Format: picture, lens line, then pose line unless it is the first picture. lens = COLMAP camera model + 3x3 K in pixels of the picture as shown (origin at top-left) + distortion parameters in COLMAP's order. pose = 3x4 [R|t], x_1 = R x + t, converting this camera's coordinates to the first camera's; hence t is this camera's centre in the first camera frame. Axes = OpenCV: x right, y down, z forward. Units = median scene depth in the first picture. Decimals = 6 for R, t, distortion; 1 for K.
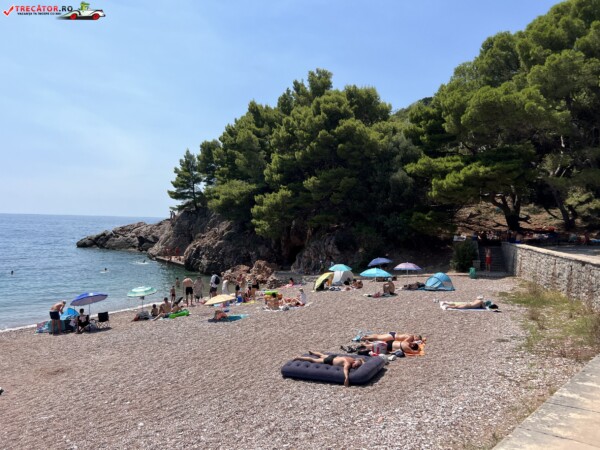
lens RADIAL K [[455.3, 0, 299.6], [0, 455.3, 226.3], [0, 0, 1]] dist [0.042083, -0.041907]
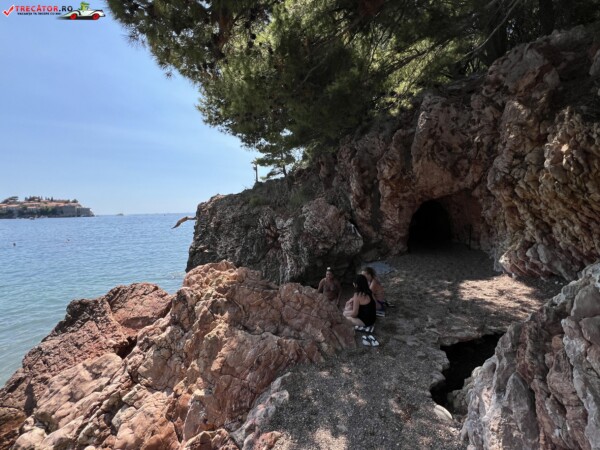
lens RADIAL K [[238.9, 0, 299.6], [0, 238.9, 227.1], [0, 0, 1]] dist [0.000006, 0.000140]
pose [[0.911015, -0.015588, -0.412079, -0.023595], [0.040580, 0.997824, 0.051970, 0.052110], [0.410372, -0.064068, 0.909665, 0.827024]]
